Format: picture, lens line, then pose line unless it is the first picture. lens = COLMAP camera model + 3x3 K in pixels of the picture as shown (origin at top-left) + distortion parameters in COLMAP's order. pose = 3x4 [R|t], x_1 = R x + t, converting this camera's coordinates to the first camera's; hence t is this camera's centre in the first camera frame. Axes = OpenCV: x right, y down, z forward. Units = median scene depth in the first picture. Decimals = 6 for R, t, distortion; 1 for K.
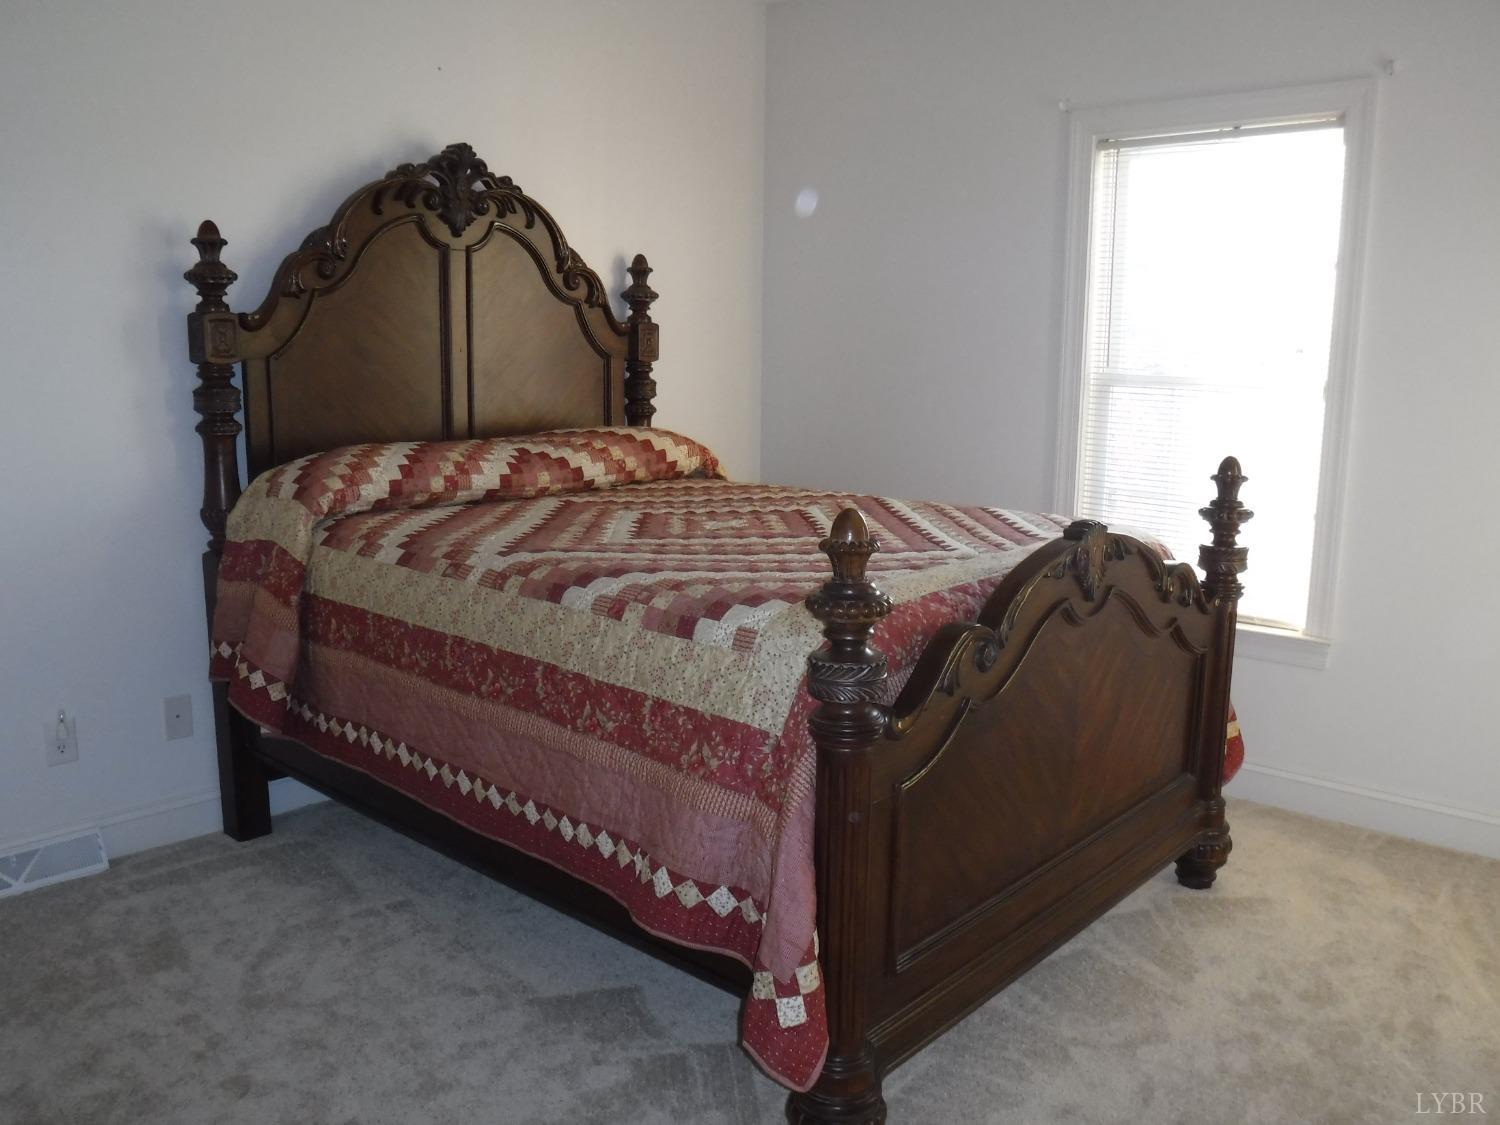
lens RADIAL K [[1196.6, 0, 750.0], [0, 1196.6, 562.5], [0, 0, 1]] dist [-0.006824, -0.159632]
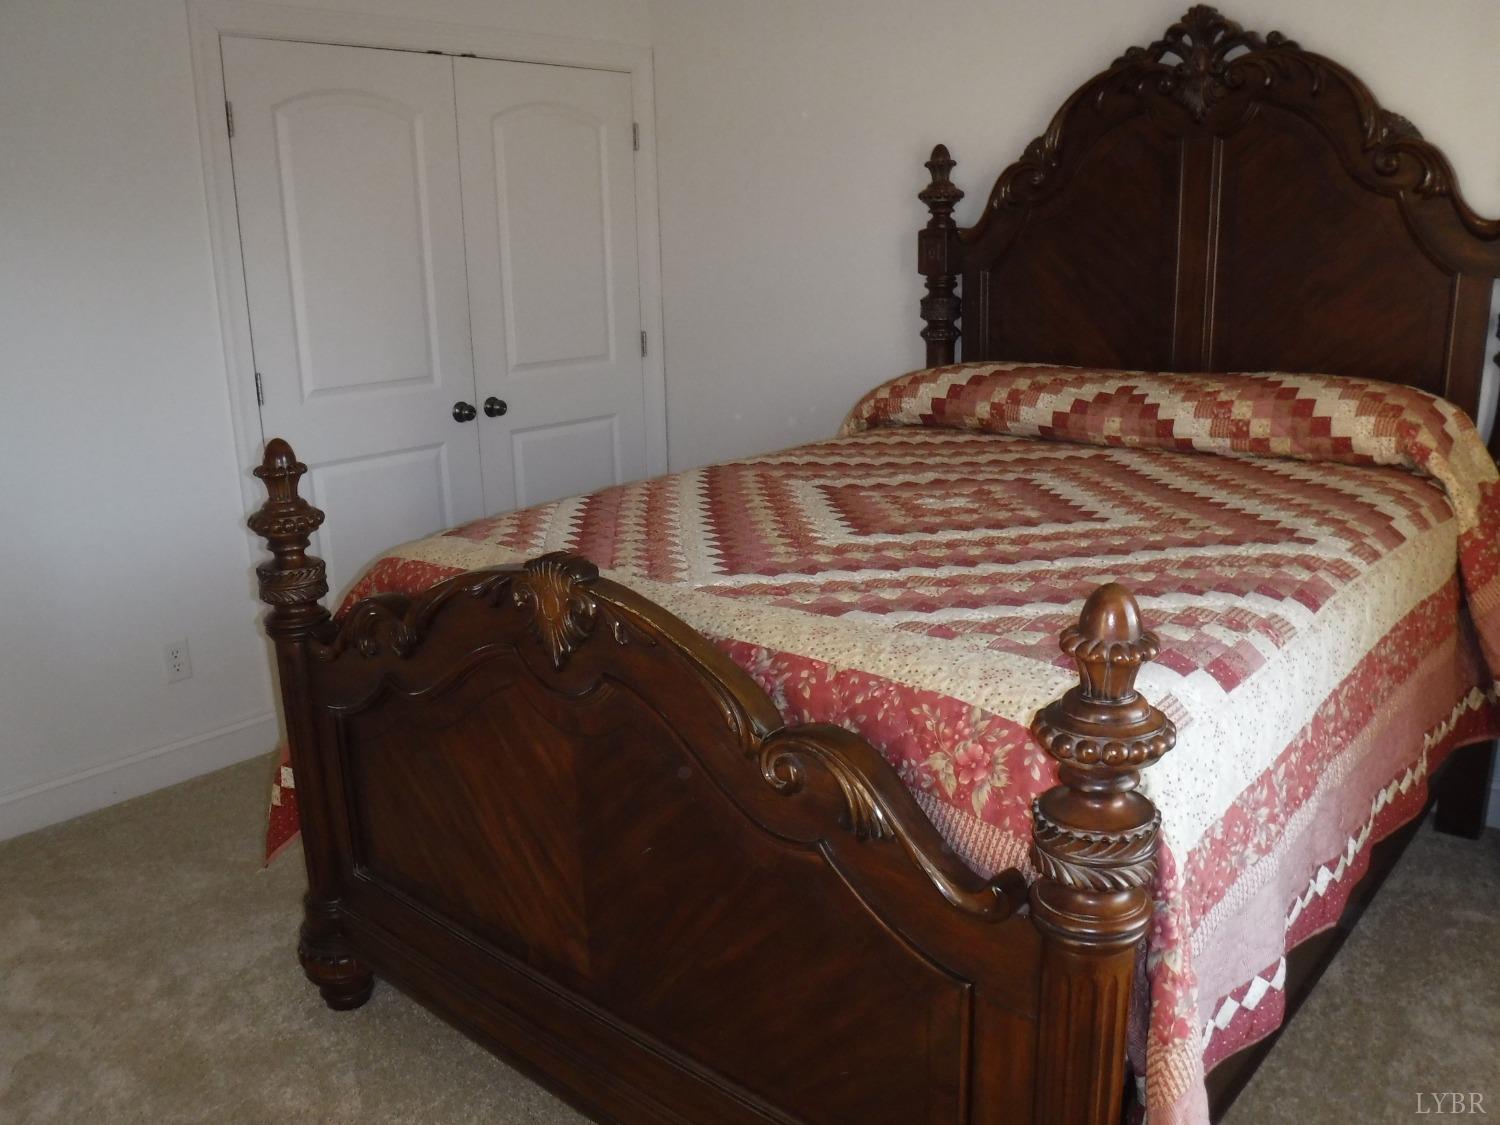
lens RADIAL K [[1196.6, 0, 750.0], [0, 1196.6, 562.5], [0, 0, 1]] dist [-0.006824, -0.159632]
pose [[0.022536, 0.241000, -0.970263, 0.666204], [-0.158473, 0.959101, 0.234547, -0.140560], [0.987106, 0.148474, 0.059806, 0.776155]]
